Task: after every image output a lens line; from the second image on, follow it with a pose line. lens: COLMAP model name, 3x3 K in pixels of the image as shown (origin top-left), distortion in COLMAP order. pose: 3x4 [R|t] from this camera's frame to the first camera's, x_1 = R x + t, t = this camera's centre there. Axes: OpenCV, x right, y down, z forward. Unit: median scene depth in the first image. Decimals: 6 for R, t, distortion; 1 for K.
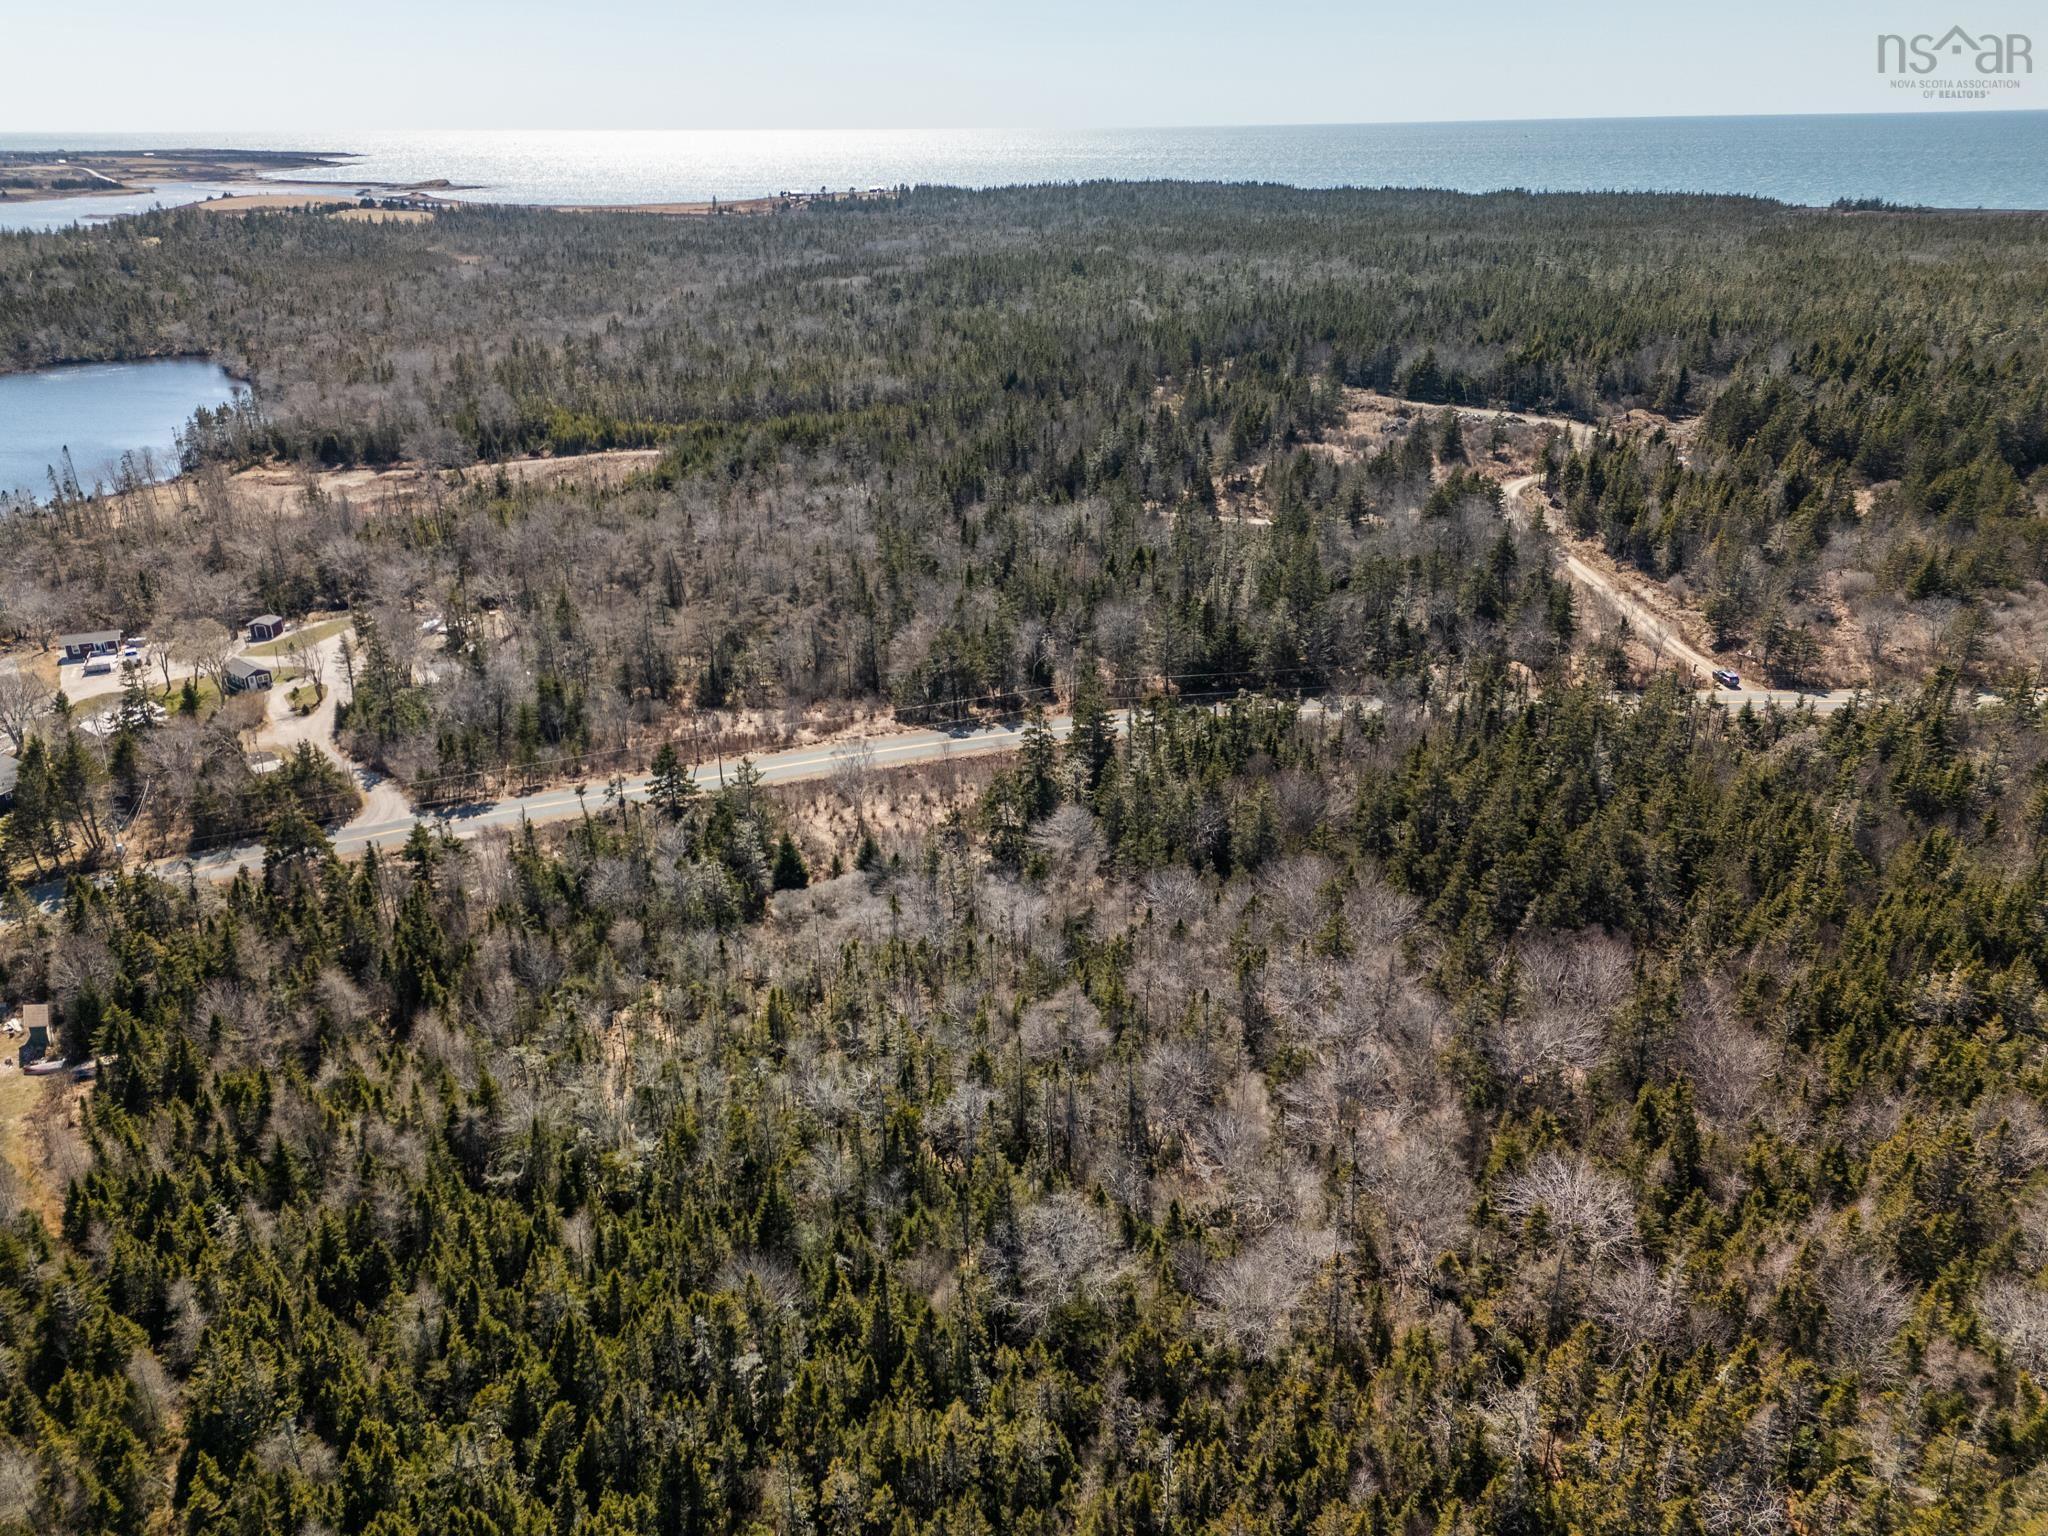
lens RADIAL K [[1500.1, 0, 1034.6], [0, 1500.1, 771.2], [0, 0, 1]] dist [0.075980, -0.062445]
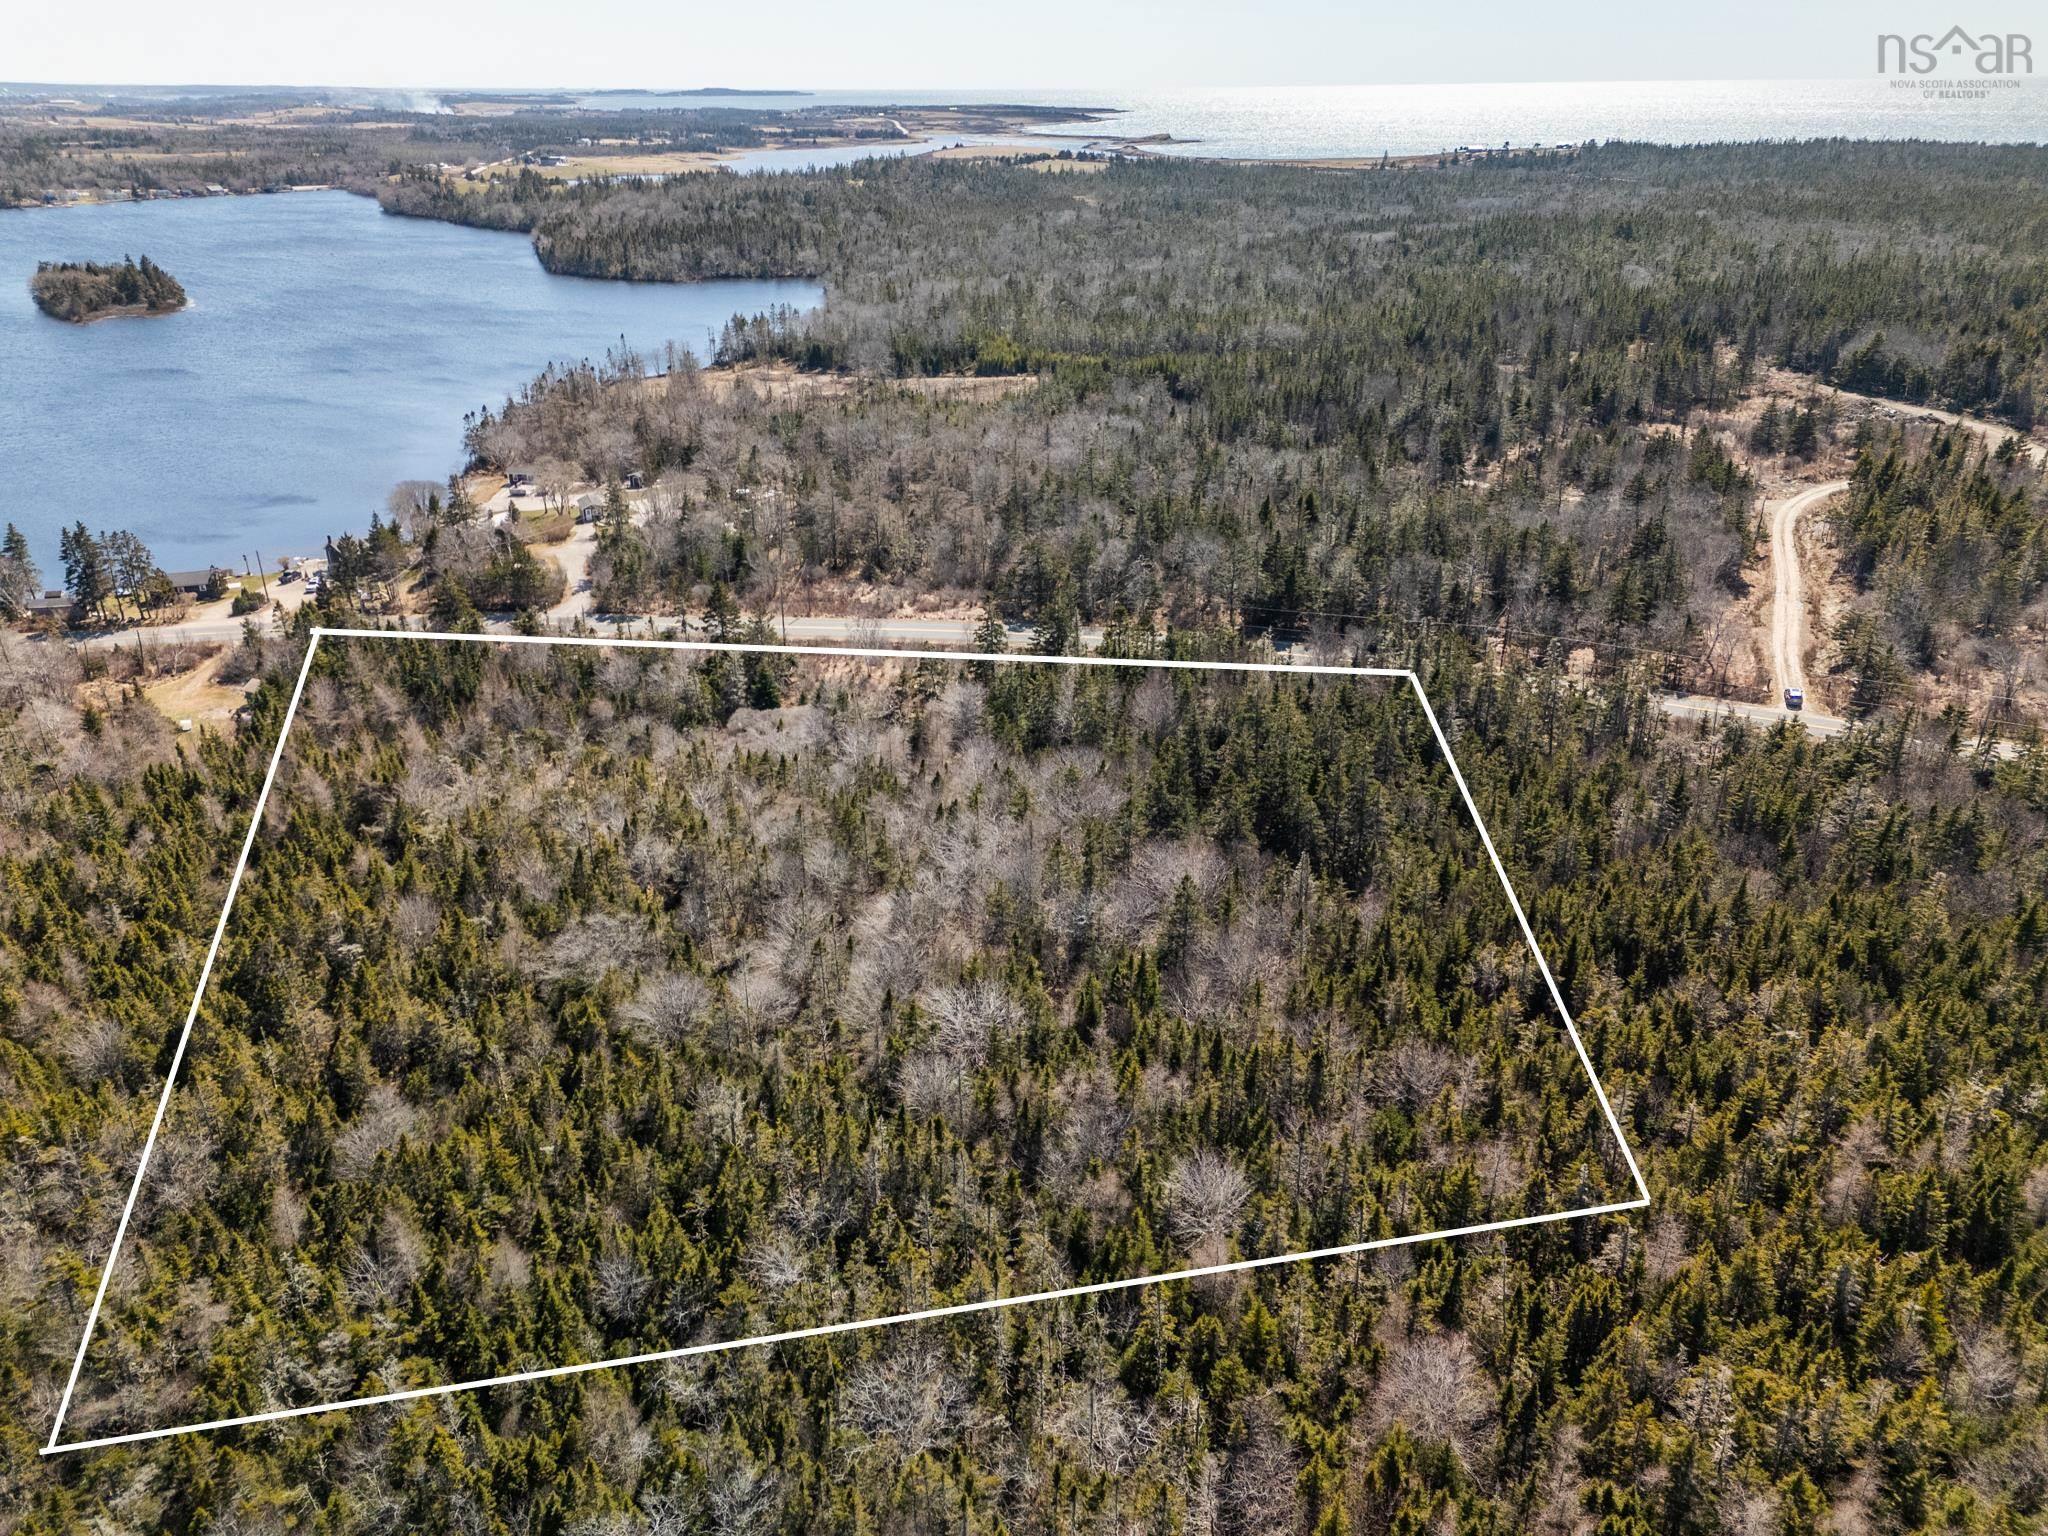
lens RADIAL K [[1500.1, 0, 1030.0], [0, 1500.1, 766.7], [0, 0, 1]] dist [0.075980, -0.062445]
pose [[0.891699, 0.190646, -0.410520, 0.125905], [-0.181324, 0.981471, 0.061939, 0.002061], [0.414722, 0.019206, 0.909746, -0.007869]]
